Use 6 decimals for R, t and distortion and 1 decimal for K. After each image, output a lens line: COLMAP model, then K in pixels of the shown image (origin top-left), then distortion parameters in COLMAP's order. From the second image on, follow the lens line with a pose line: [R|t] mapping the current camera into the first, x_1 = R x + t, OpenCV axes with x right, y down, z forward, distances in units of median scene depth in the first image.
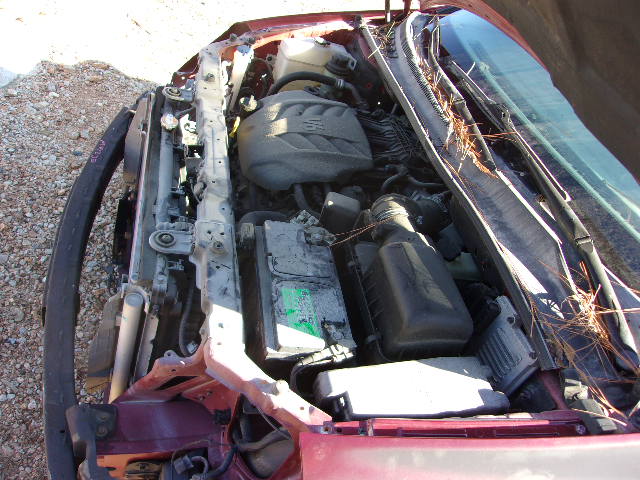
lens RADIAL K [[506.2, 0, 318.5], [0, 506.2, 241.1], [0, 0, 1]] dist [-0.007691, 0.011950]
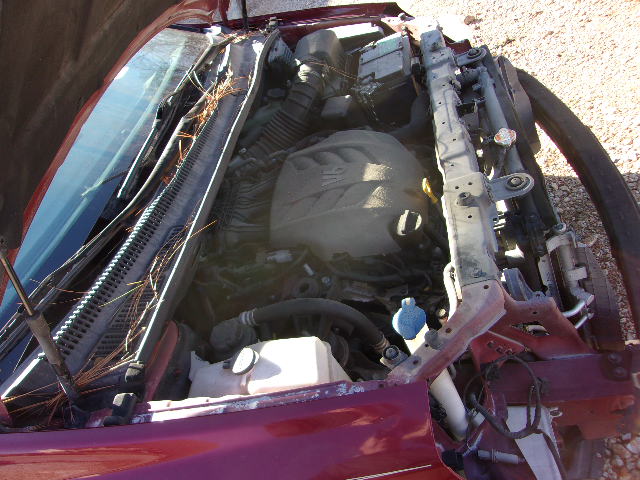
lens RADIAL K [[506.2, 0, 319.0], [0, 506.2, 239.6], [0, 0, 1]] dist [-0.007691, 0.011950]
pose [[-0.958970, -0.085446, 0.270325, -0.254824], [0.269309, 0.023421, 0.962769, -1.186435], [-0.088595, 0.996068, 0.000552, 1.264895]]
